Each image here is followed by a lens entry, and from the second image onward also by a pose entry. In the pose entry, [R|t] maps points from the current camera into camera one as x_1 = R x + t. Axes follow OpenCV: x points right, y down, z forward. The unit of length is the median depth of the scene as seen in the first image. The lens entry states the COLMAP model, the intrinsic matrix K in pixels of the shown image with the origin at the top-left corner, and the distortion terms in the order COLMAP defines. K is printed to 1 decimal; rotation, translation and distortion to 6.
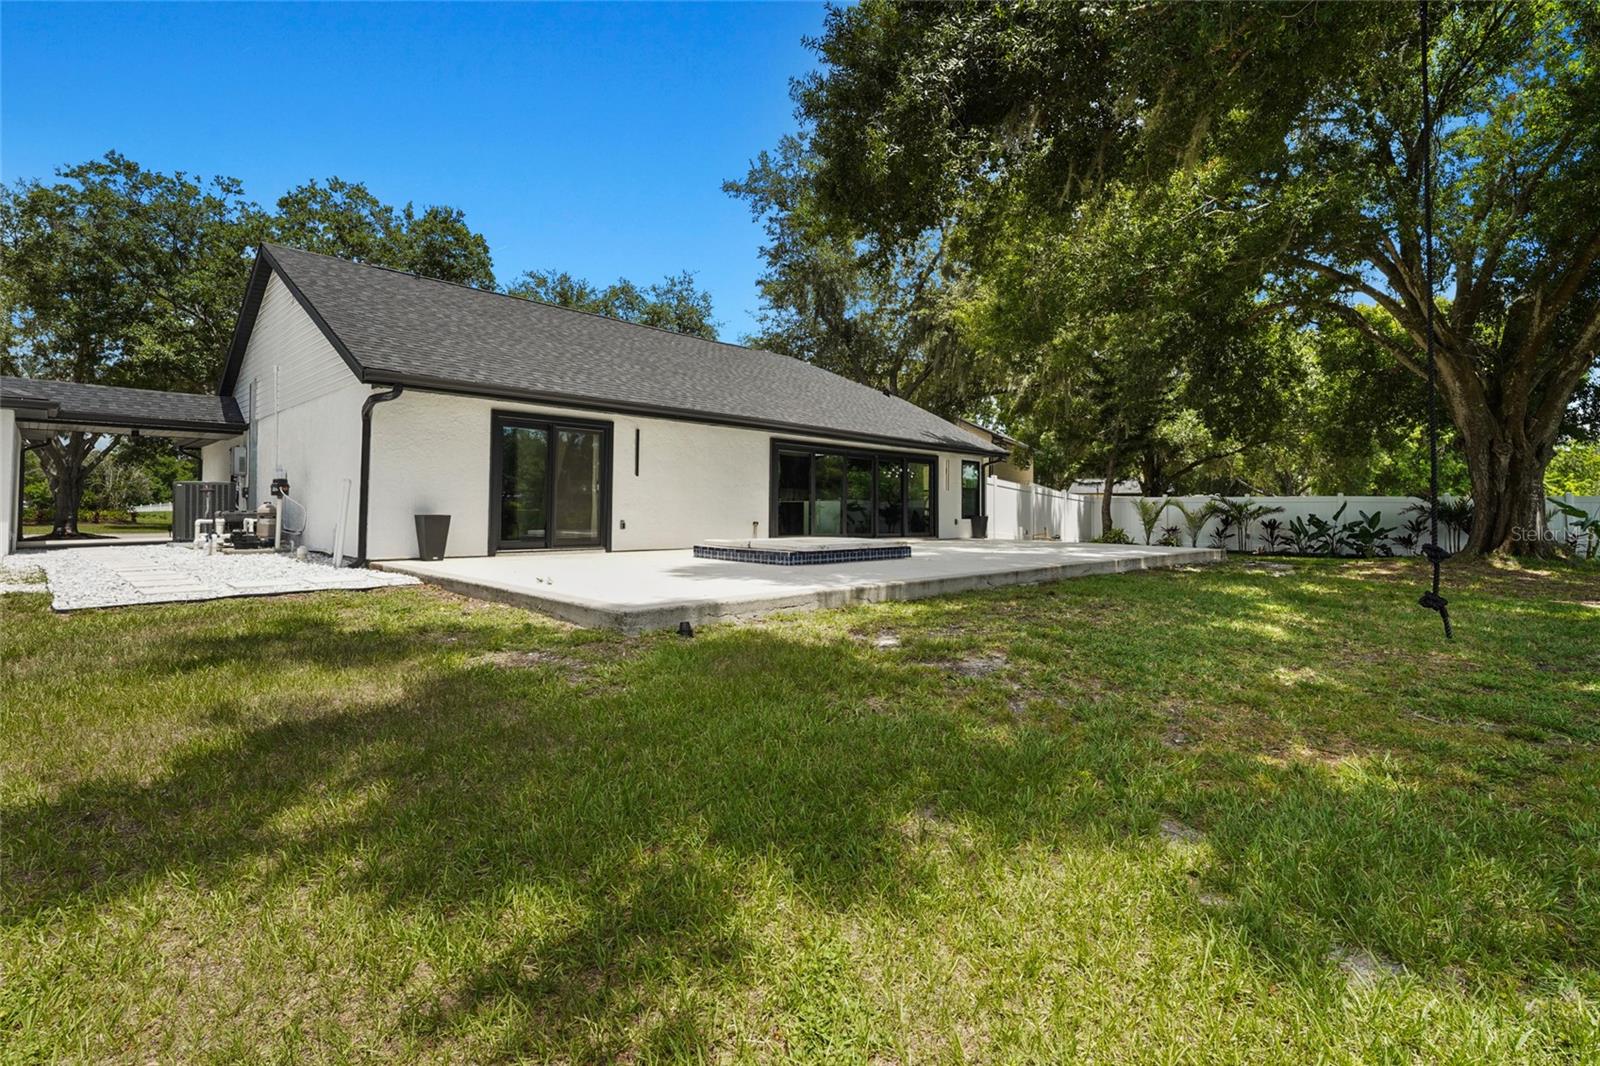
lens RADIAL K [[721.8, 0, 803.2], [0, 721.8, 531.5], [0, 0, 1]] dist [0.000262, 0.000254]
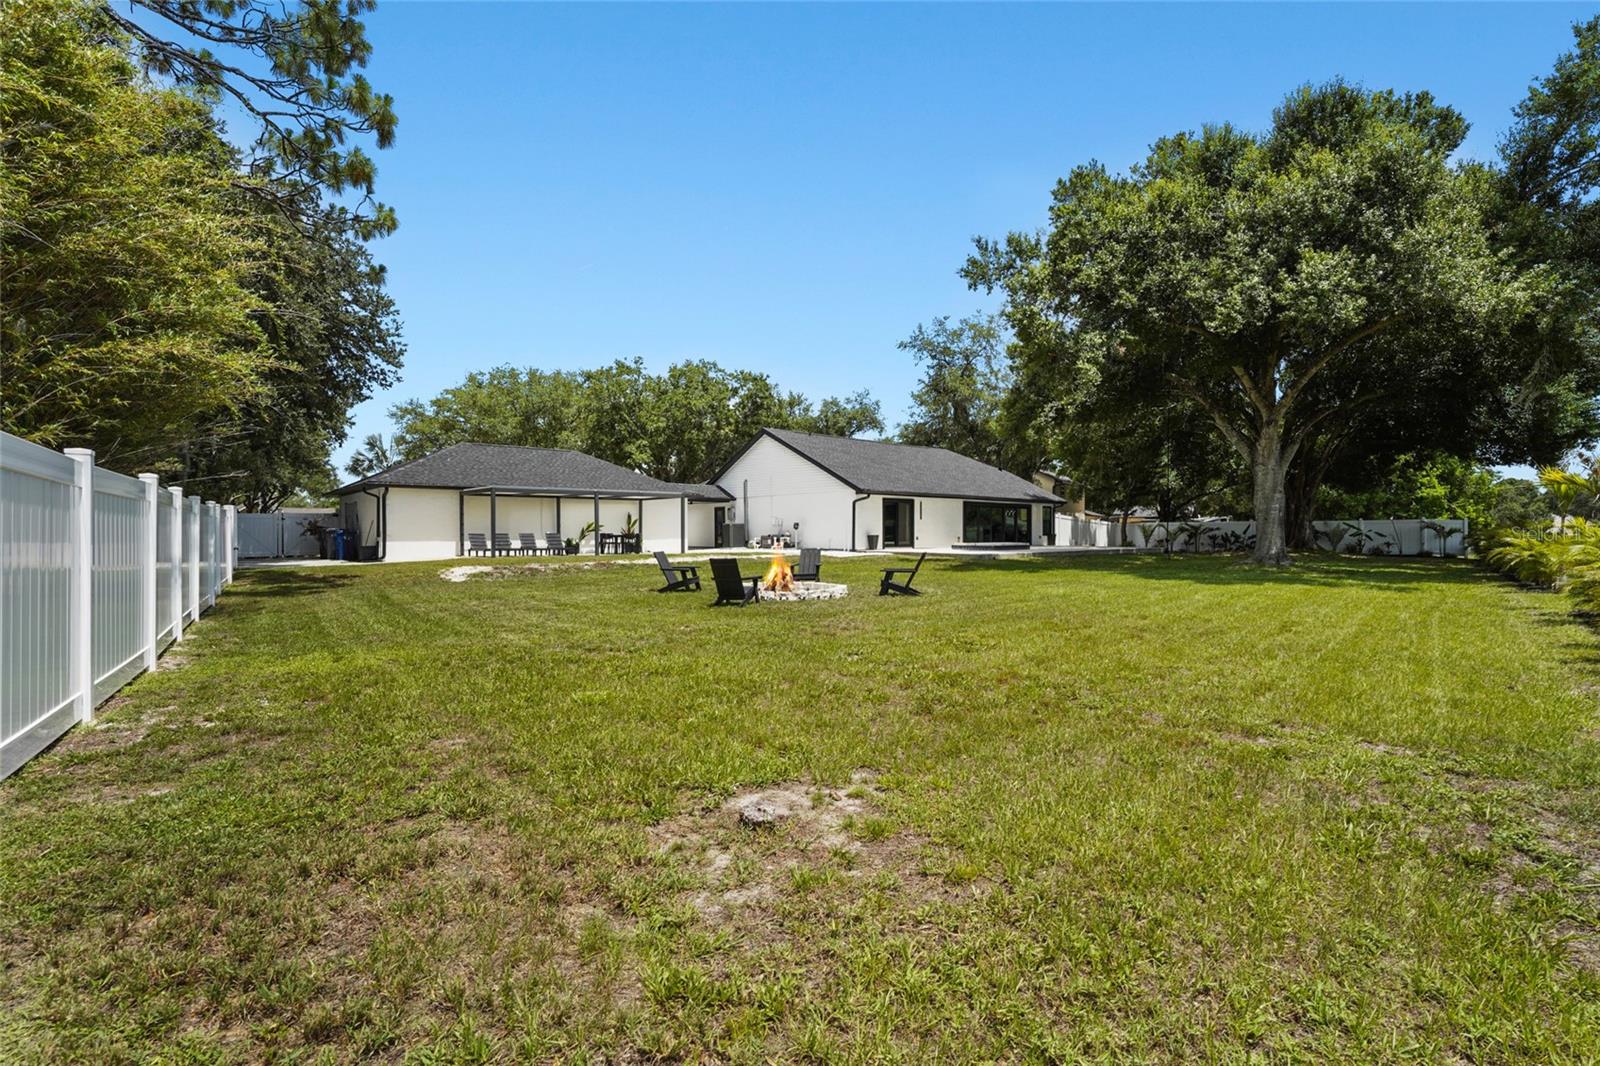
lens RADIAL K [[749.4, 0, 809.7], [0, 749.4, 542.0], [0, 0, 1]] dist [-0.002096, -0.000400]
pose [[0.998490, -0.008945, -0.054209, -0.284738], [0.008130, 0.999851, -0.015232, 0.024635], [0.054337, 0.014768, 0.998413, -1.005891]]
